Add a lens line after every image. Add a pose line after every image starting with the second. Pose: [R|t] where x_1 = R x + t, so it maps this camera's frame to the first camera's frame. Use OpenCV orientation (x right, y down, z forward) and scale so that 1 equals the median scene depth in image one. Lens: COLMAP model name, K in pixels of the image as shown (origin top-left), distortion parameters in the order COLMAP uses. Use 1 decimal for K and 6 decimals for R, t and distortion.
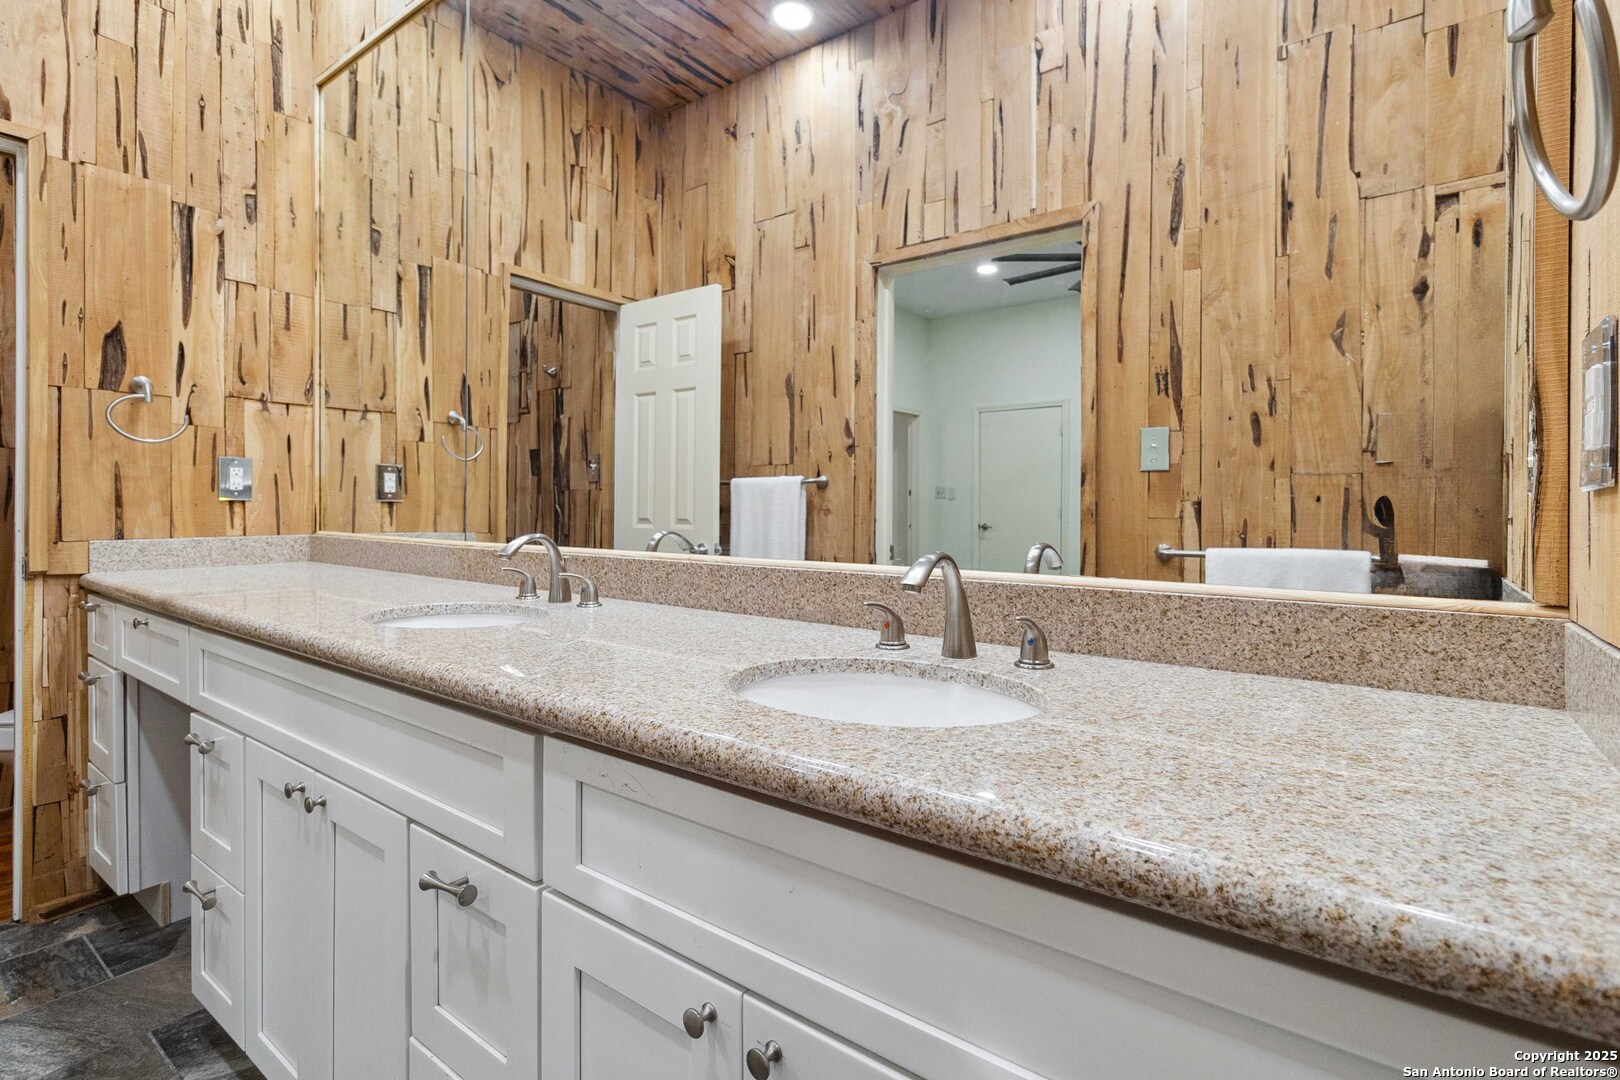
lens RADIAL K [[764.9, 0, 825.2], [0, 764.9, 509.1], [0, 0, 1]] dist [0.000512, 0.000378]
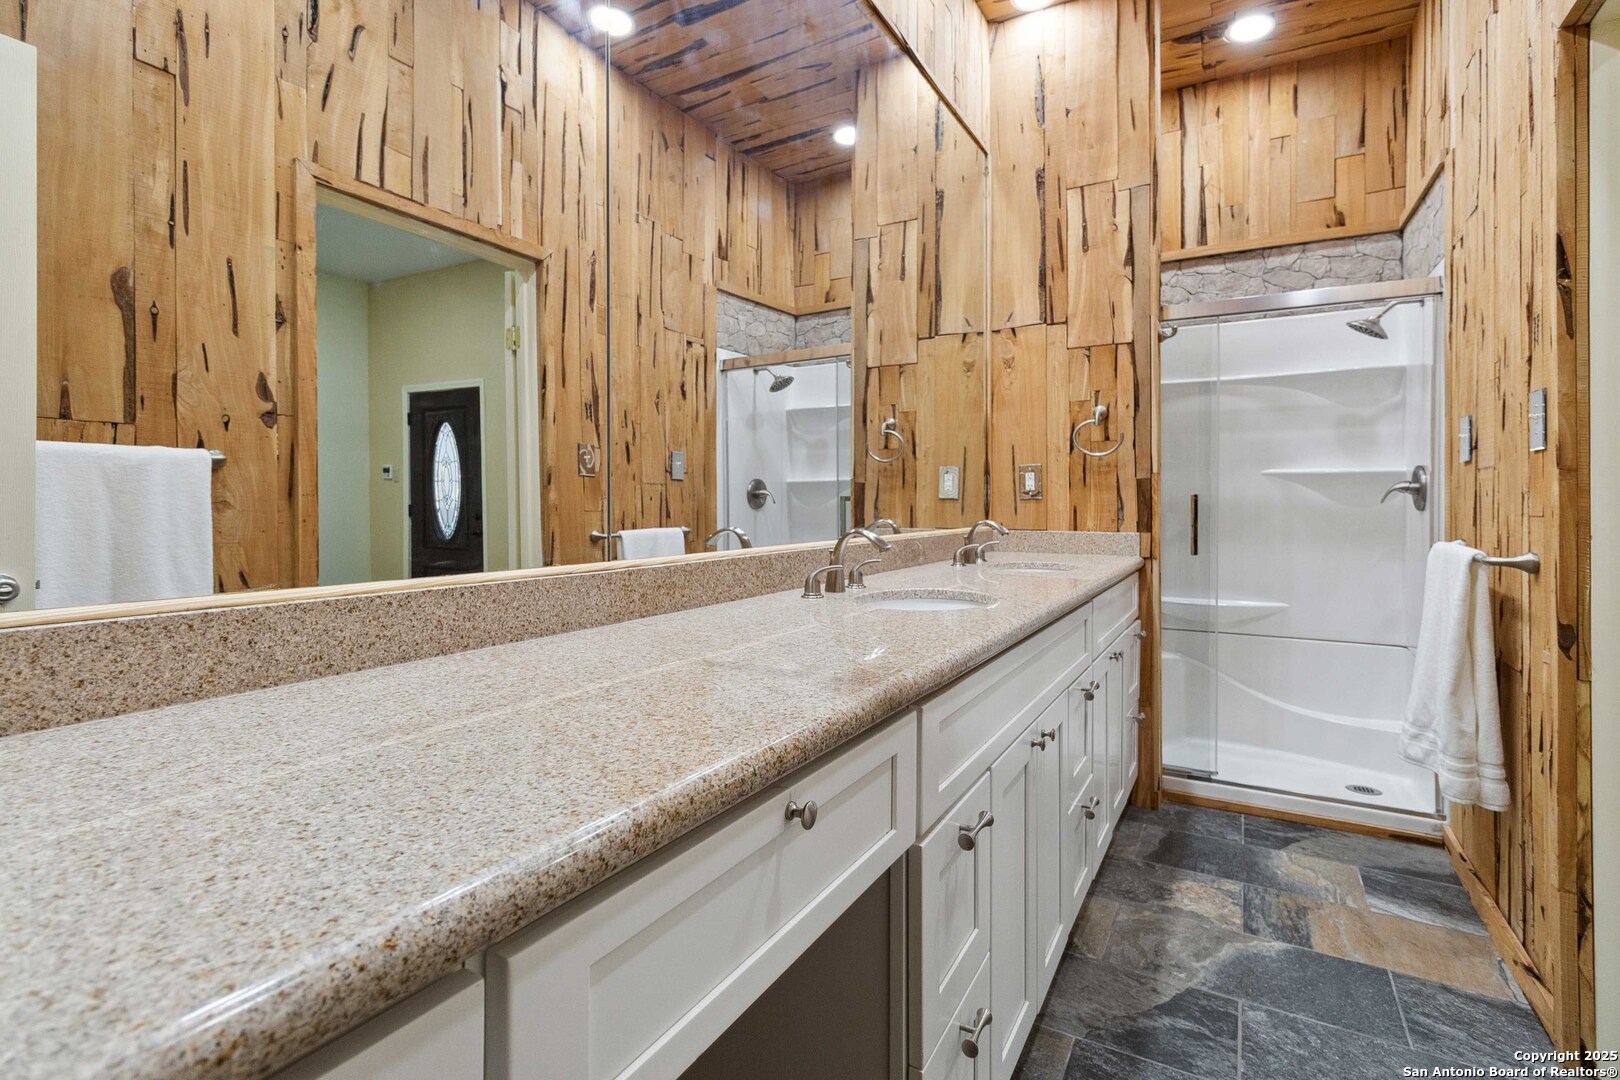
lens RADIAL K [[764.9, 0, 825.2], [0, 764.9, 509.1], [0, 0, 1]] dist [0.000512, 0.000378]
pose [[-0.123258, -0.005160, 0.992361, -0.868996], [-0.007728, 0.999961, 0.004239, -0.000951], [-0.992345, -0.007146, -0.123293, 0.686488]]
